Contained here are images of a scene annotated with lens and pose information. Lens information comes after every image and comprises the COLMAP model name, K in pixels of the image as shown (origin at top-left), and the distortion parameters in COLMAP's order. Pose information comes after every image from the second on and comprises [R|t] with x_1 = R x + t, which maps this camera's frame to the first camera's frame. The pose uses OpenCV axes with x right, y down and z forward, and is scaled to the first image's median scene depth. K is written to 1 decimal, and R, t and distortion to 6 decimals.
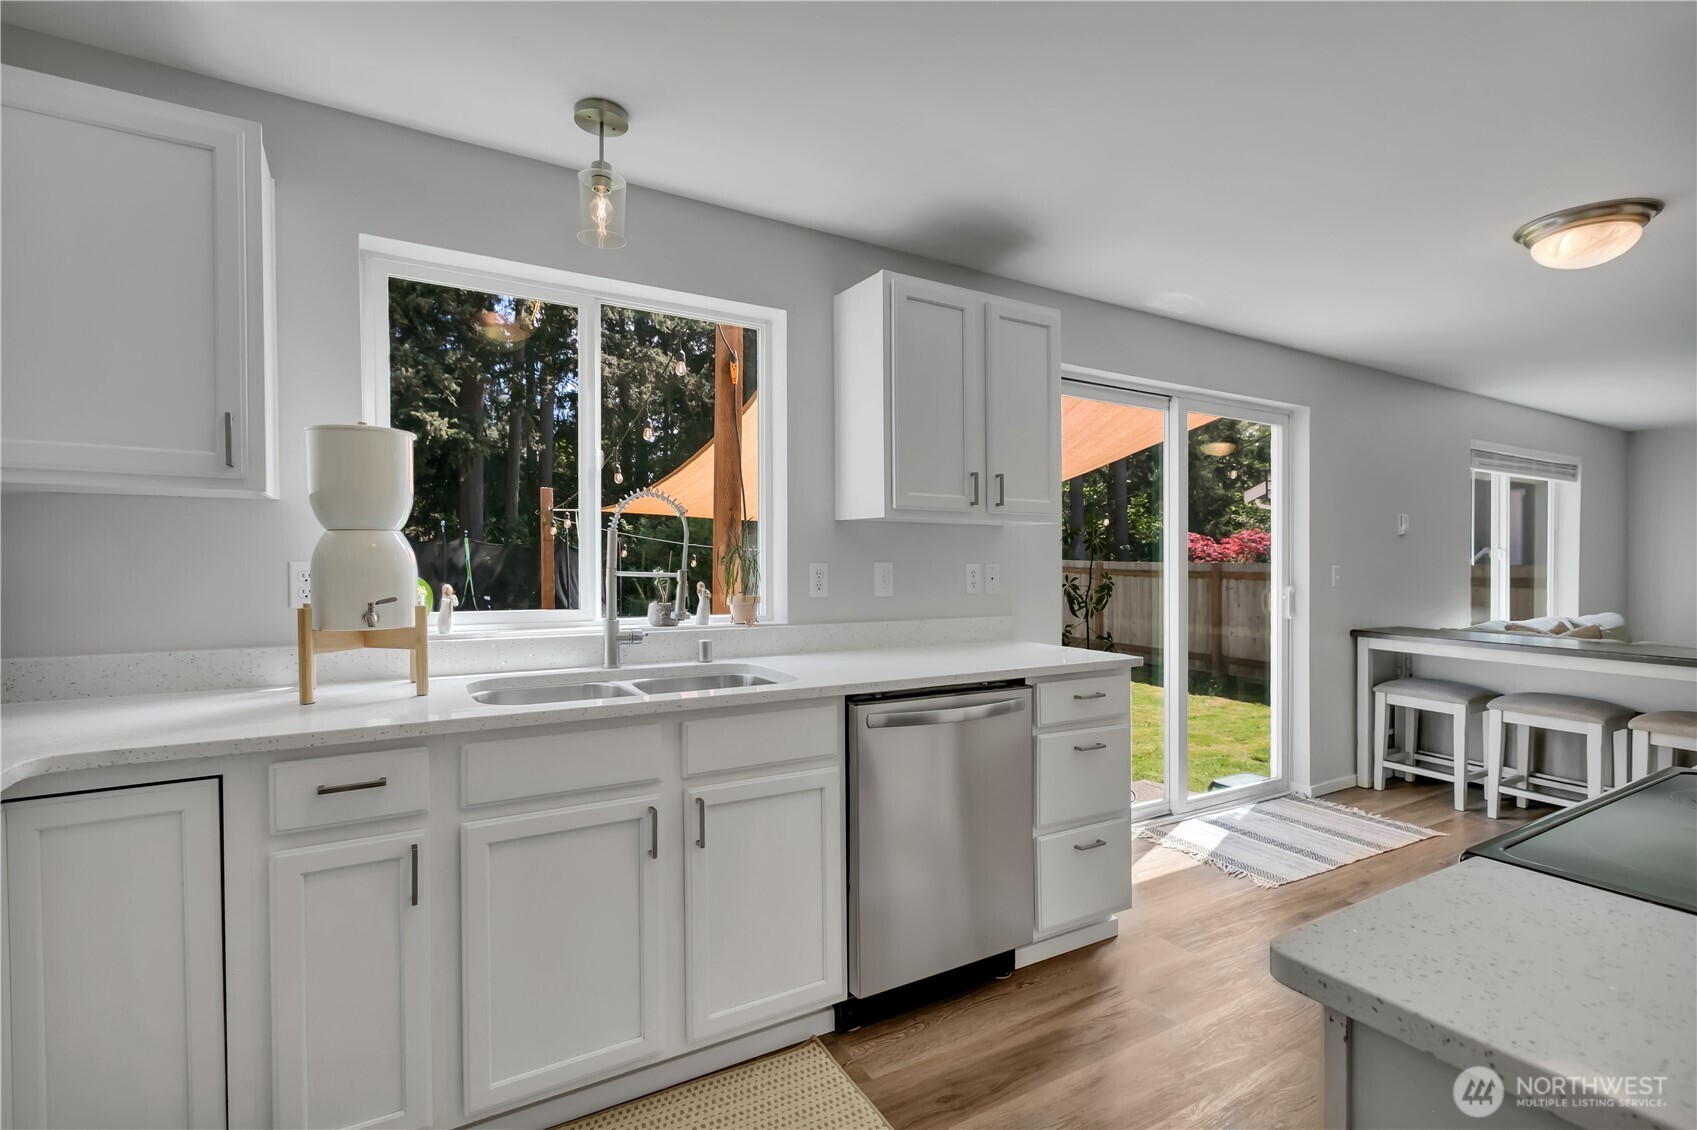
lens RADIAL K [[800.8, 0, 852.4], [0, 800.8, 553.6], [0, 0, 1]] dist [-0.001545, -0.004813]
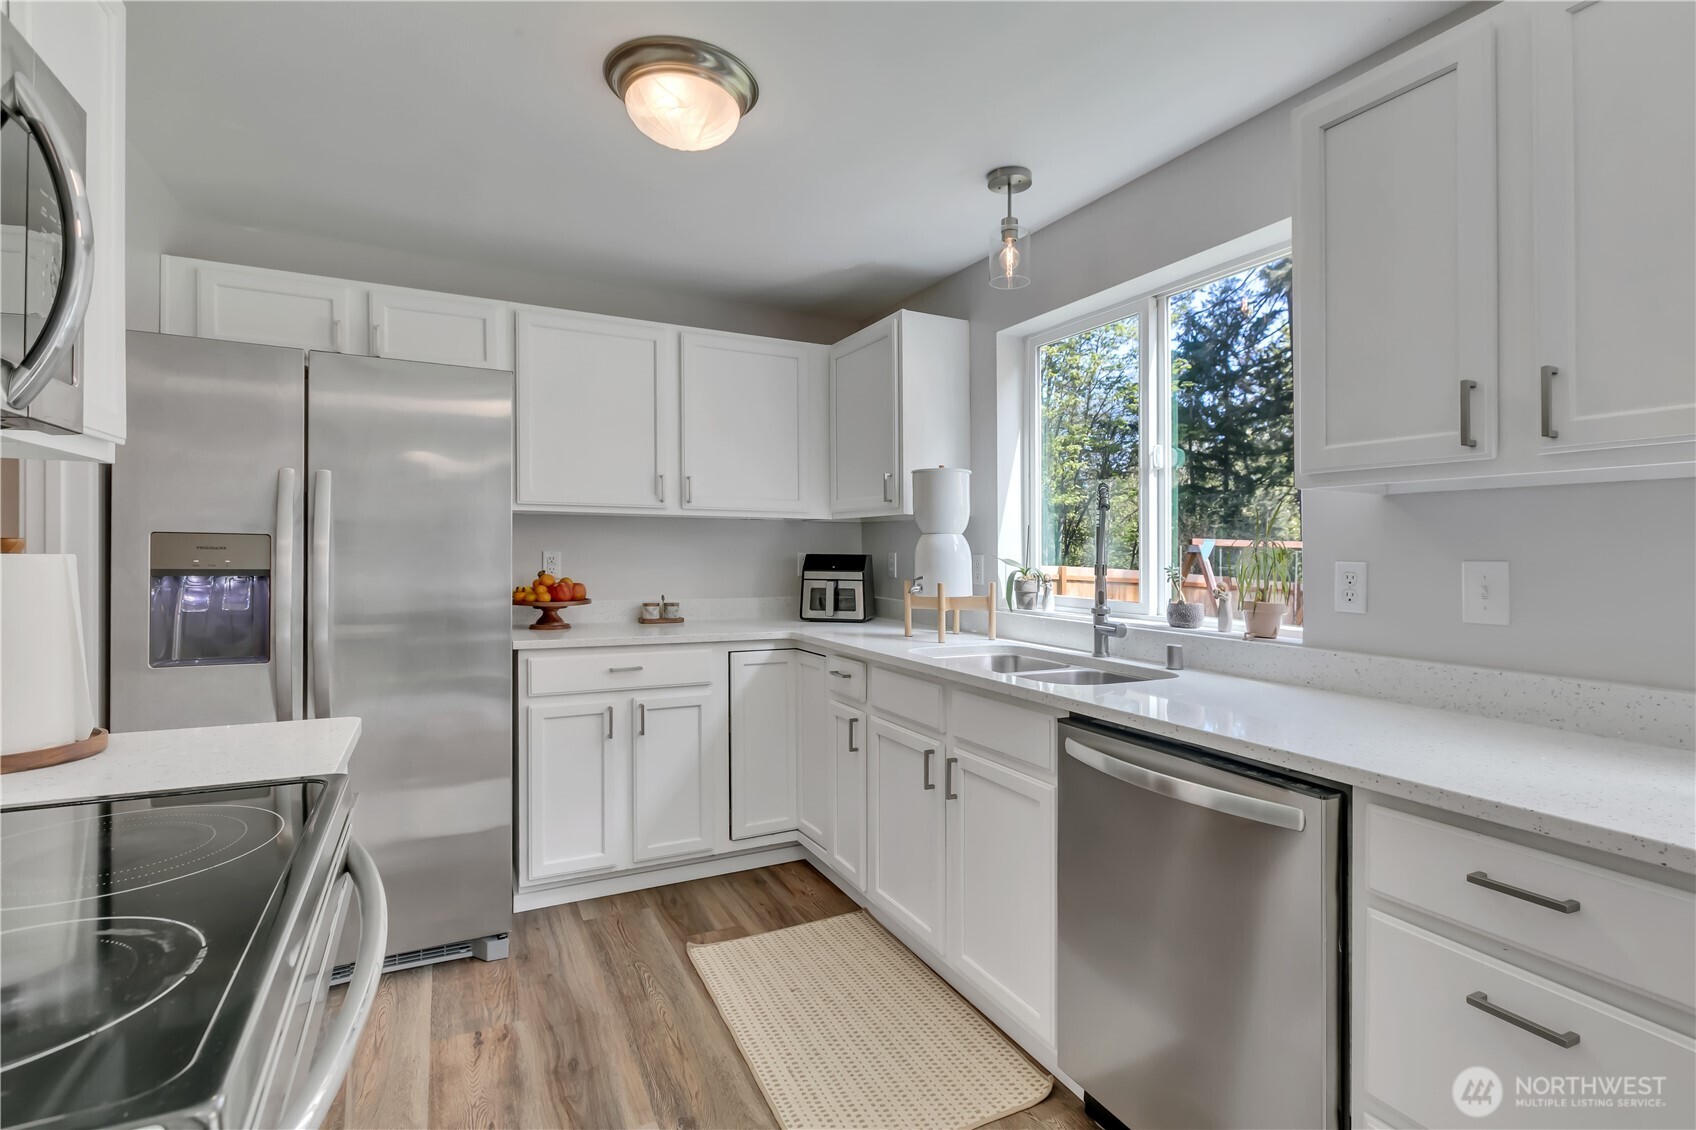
lens RADIAL K [[800.3, 0, 870.2], [0, 800.3, 555.5], [0, 0, 1]] dist [-0.001545, -0.004813]
pose [[-0.050450, 0.001378, -0.998726, 0.447948], [-0.002402, 0.999996, 0.001501, 0.004755], [0.998724, 0.002475, -0.050447, 0.431777]]
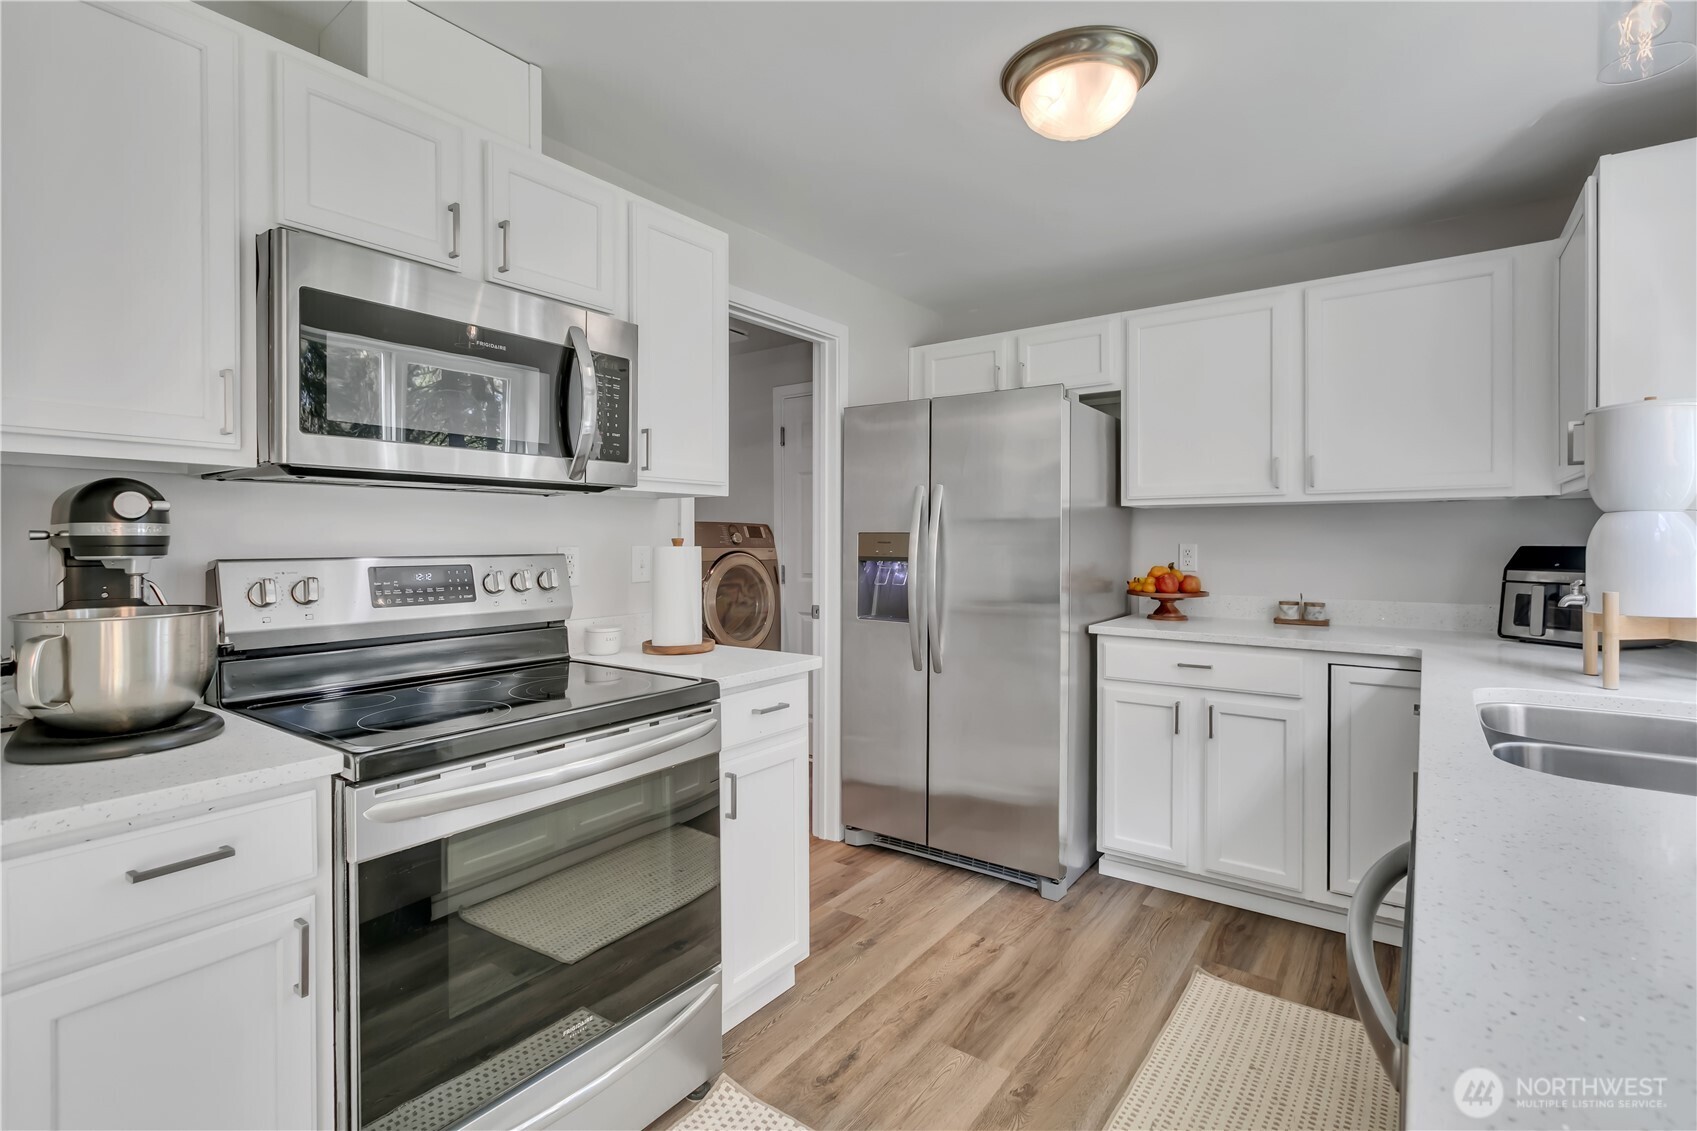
lens RADIAL K [[800.8, 0, 859.4], [0, 800.8, 555.6], [0, 0, 1]] dist [-0.001545, -0.004813]
pose [[-0.919715, 0.004947, -0.392555, 0.284129], [0.000507, 0.999935, 0.011413, 0.005072], [0.392586, 0.010298, -0.919658, 0.689088]]
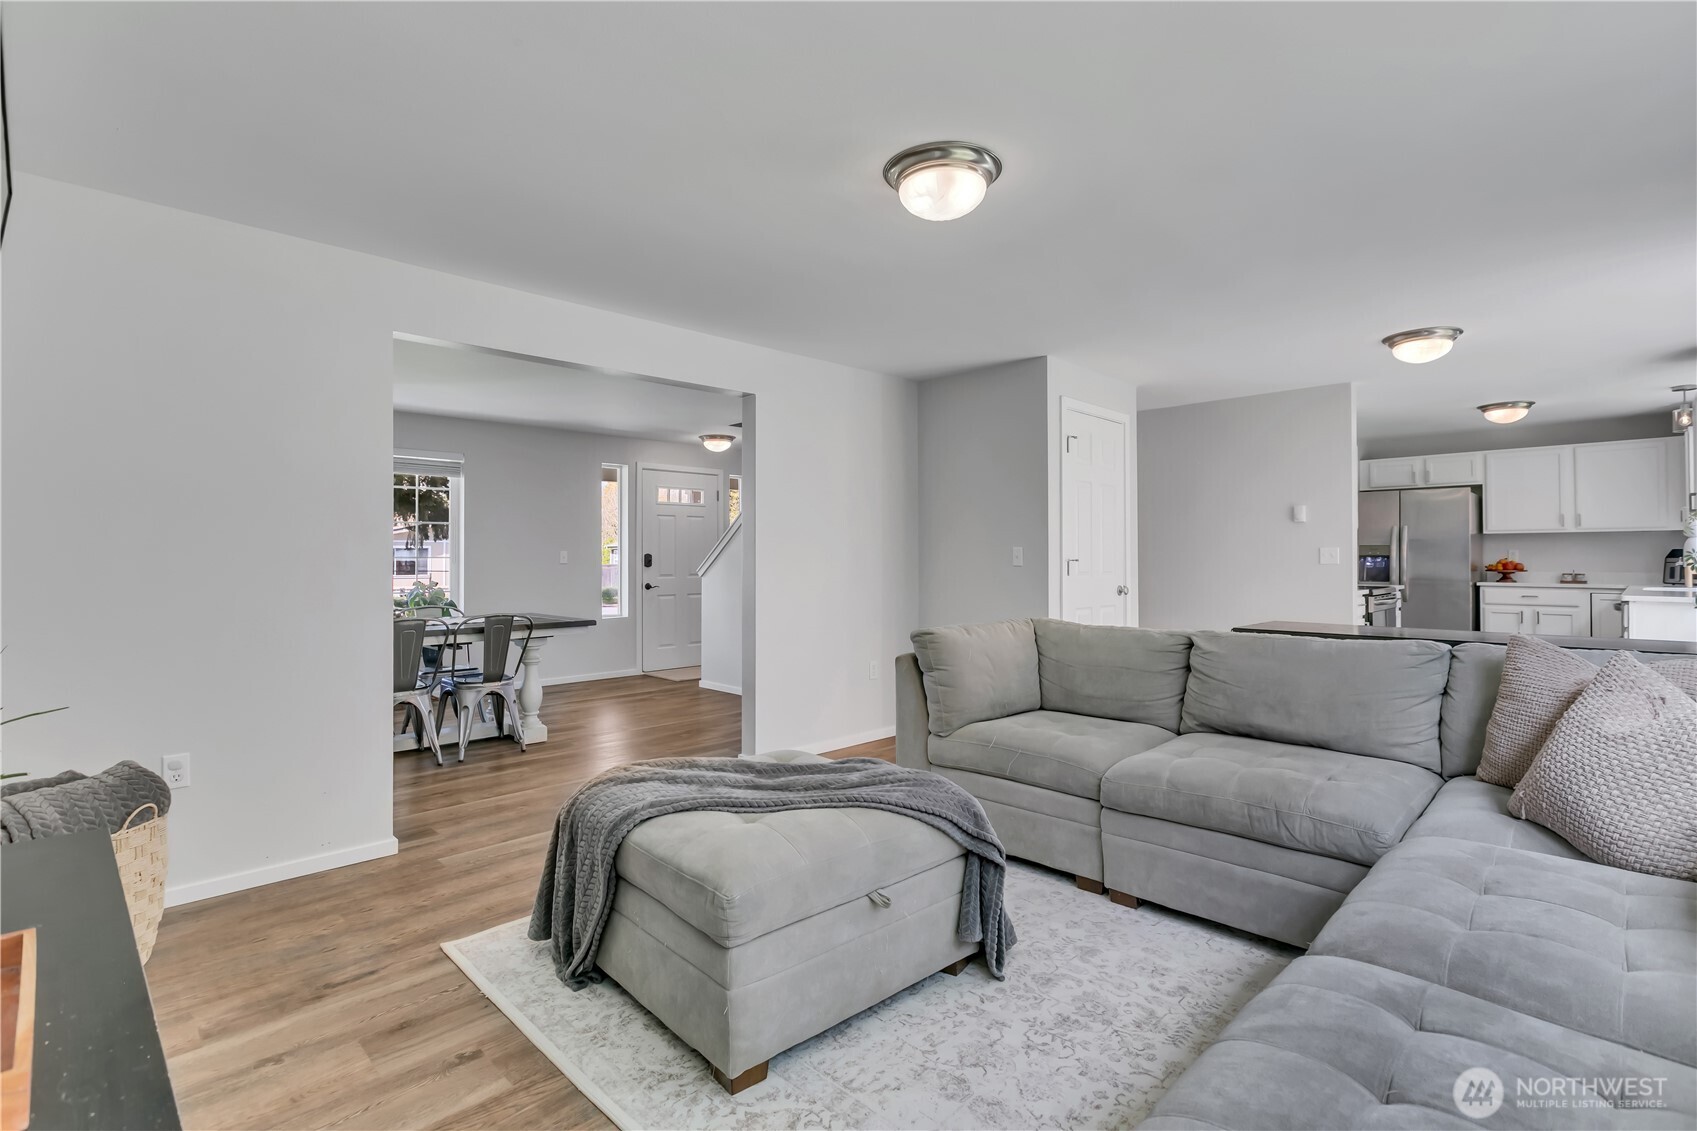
lens RADIAL K [[800.8, 0, 836.5], [0, 800.8, 559.3], [0, 0, 1]] dist [-0.001545, -0.004813]
pose [[-0.974566, -0.003180, -0.224077, 1.603389], [-0.001367, 0.999965, -0.008244, 0.041859], [0.224095, -0.007728, -0.974537, 1.524256]]
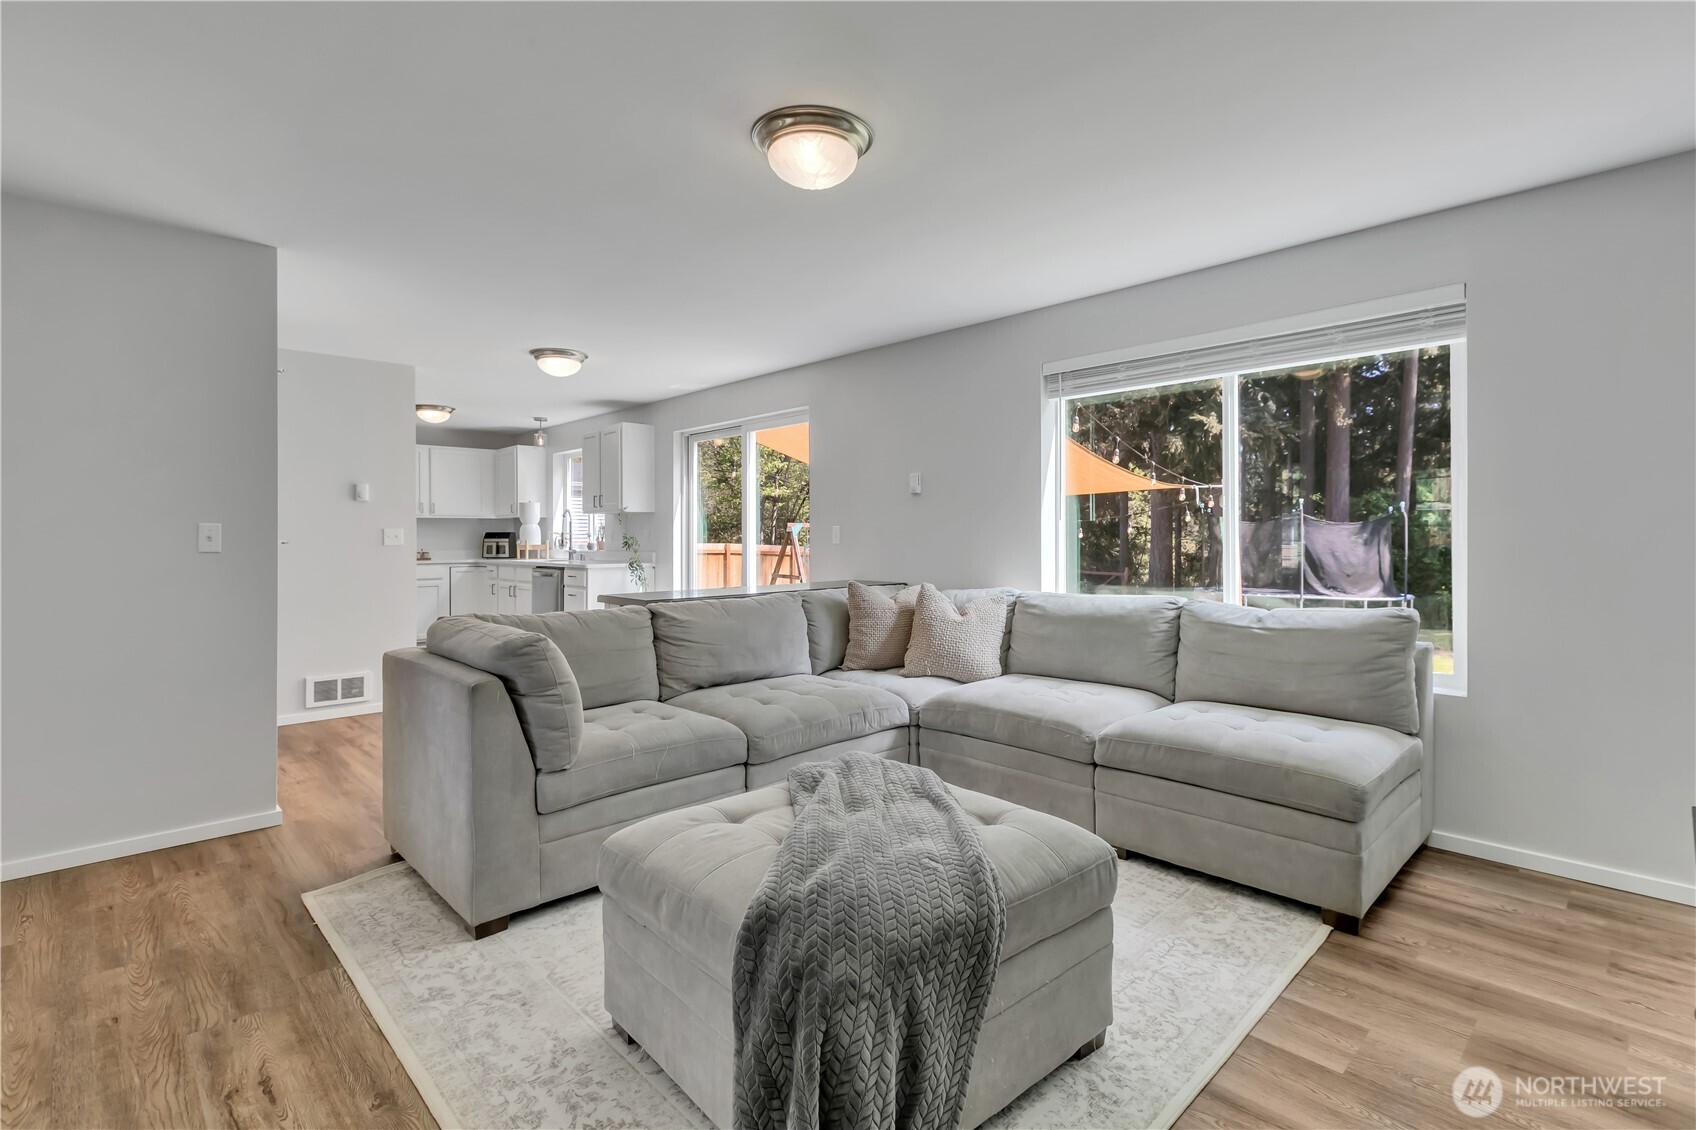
lens RADIAL K [[800.3, 0, 870.5], [0, 800.3, 522.9], [0, 0, 1]] dist [-0.001545, -0.004813]
pose [[0.236650, -0.022221, -0.971341, 1.989453], [0.016100, 0.999691, -0.018947, 0.038709], [0.971462, -0.011155, 0.236934, 0.832814]]
